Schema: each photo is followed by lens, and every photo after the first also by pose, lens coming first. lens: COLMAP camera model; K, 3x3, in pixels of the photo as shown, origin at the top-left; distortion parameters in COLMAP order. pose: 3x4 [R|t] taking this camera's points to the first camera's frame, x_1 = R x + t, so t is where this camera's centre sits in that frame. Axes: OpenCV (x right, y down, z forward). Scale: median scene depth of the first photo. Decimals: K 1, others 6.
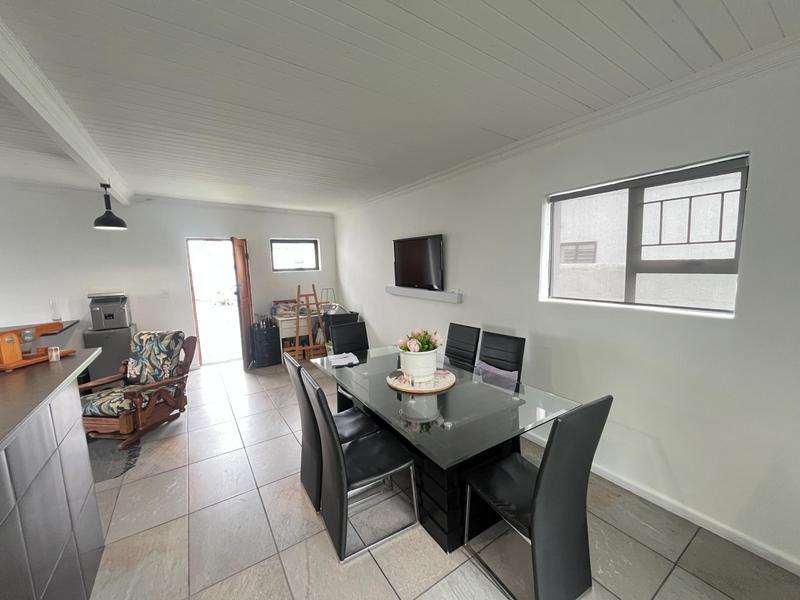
lens RADIAL K [[321.7, 0, 399.0], [0, 321.7, 302.0], [0, 0, 1]] dist [-0.002082, 0.000089]
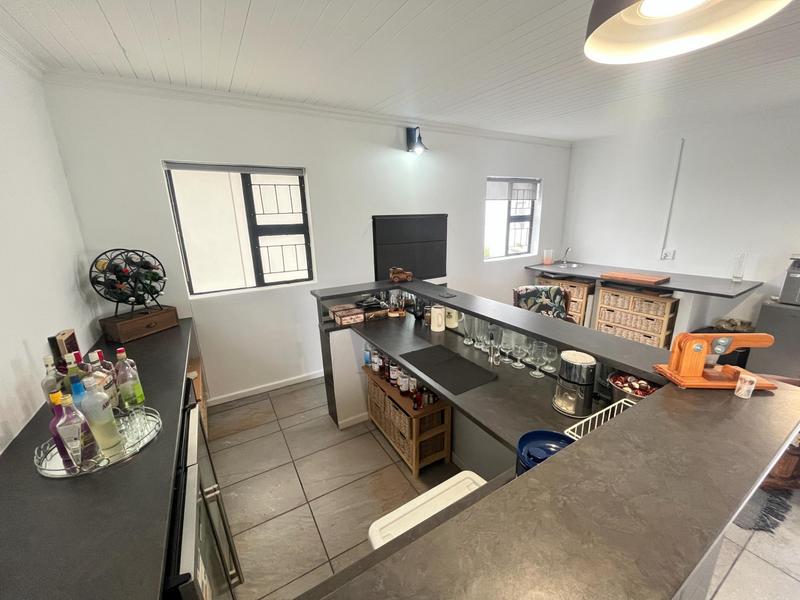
lens RADIAL K [[321.7, 0, 399.0], [0, 321.7, 302.0], [0, 0, 1]] dist [-0.002082, 0.000089]
pose [[-0.043932, 0.289225, -0.956253, -0.216838], [-0.095438, 0.951584, 0.292197, -0.056770], [0.994465, 0.104100, -0.014202, 0.135502]]
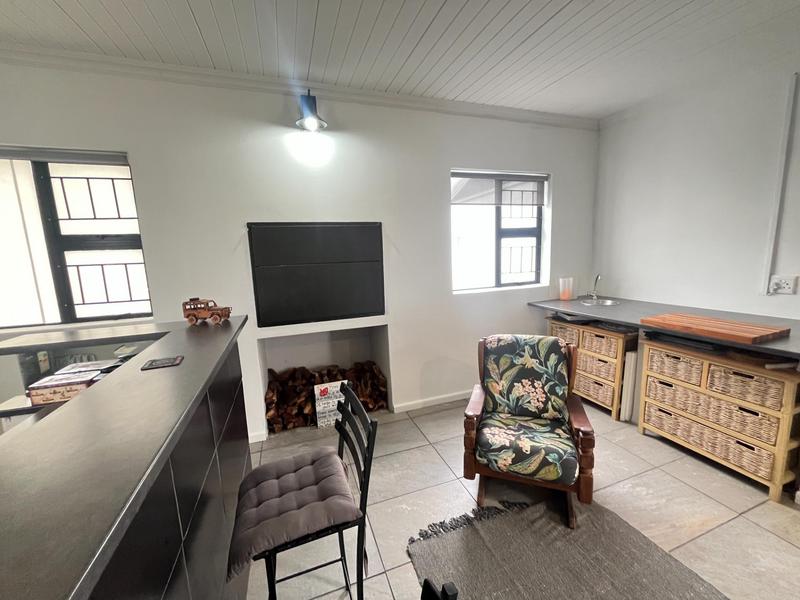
lens RADIAL K [[321.7, 0, 399.0], [0, 321.7, 302.0], [0, 0, 1]] dist [-0.002082, 0.000089]
pose [[-0.235091, 0.185038, -0.954198, -0.662533], [-0.075751, 0.975238, 0.207781, -0.012718], [0.969017, 0.121129, -0.215253, 0.499568]]
